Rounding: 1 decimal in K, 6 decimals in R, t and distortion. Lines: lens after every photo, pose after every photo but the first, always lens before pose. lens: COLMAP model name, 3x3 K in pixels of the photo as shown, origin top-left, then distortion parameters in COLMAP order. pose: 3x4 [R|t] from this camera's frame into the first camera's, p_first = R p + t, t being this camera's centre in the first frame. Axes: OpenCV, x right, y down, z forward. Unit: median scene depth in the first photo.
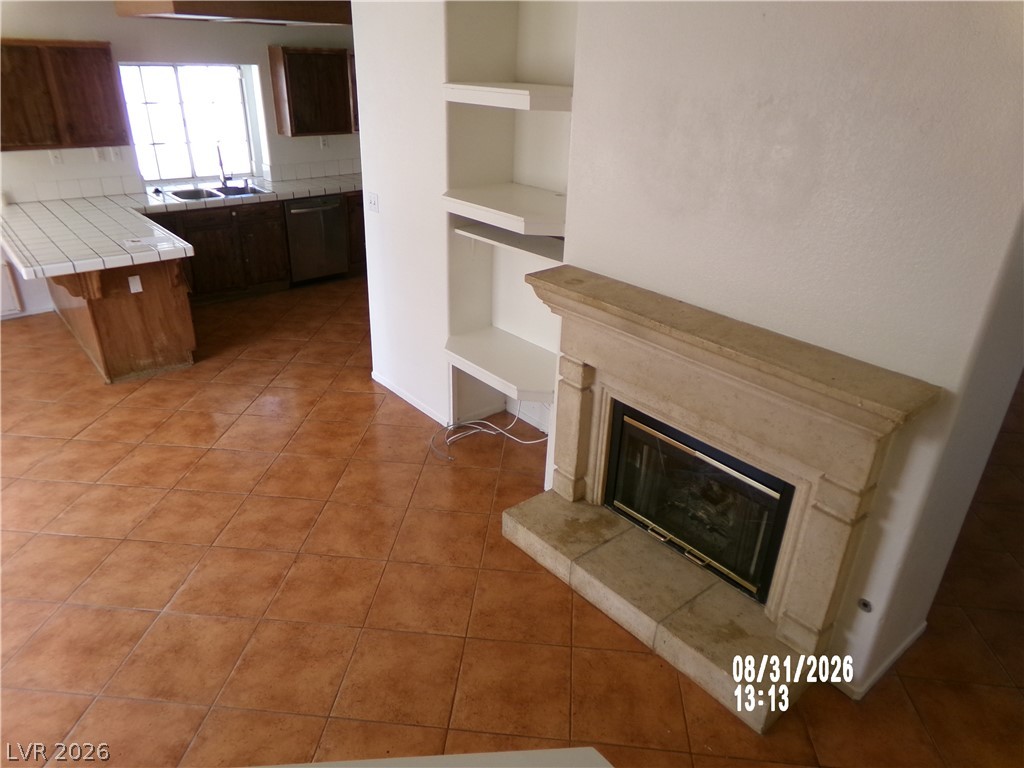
lens RADIAL K [[693.1, 0, 507.0], [0, 693.1, 387.7], [0, 0, 1]] dist [-0.005571, 0.021845]
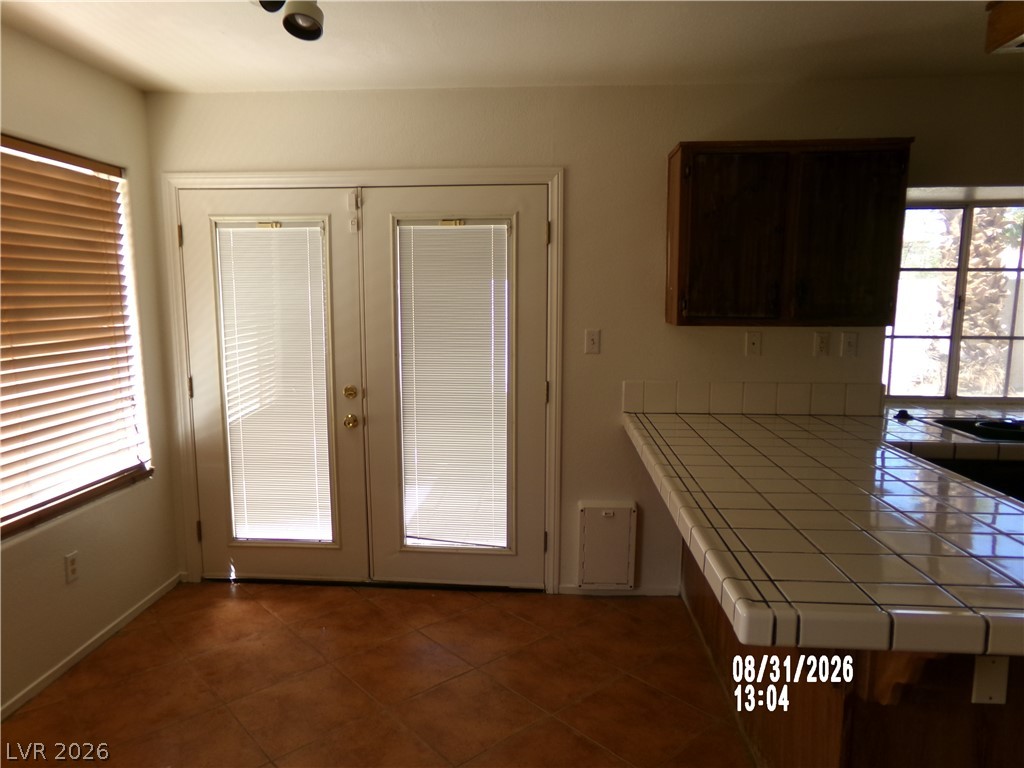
lens RADIAL K [[704.1, 0, 510.3], [0, 704.1, 390.6], [0, 0, 1]] dist [-0.141083, 0.264972]
pose [[0.731276, 0.069273, -0.678555, -0.505376], [-0.280450, 0.937383, -0.206544, -0.150363], [0.621758, 0.341342, 0.704913, 0.605537]]
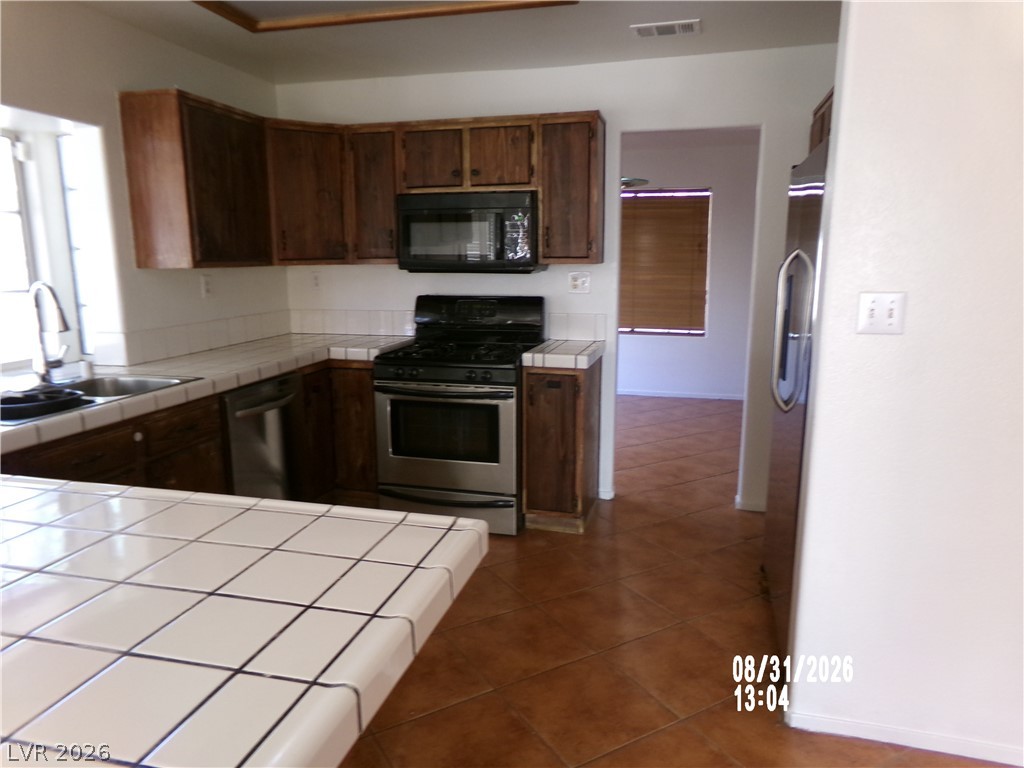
lens RADIAL K [[693.1, 0, 507.0], [0, 693.1, 387.7], [0, 0, 1]] dist [-0.005571, 0.021845]
pose [[0.812307, -0.134170, 0.567588, -0.602016], [0.274635, 0.946527, -0.169300, -0.204975], [-0.514522, 0.293403, 0.805718, 0.756073]]
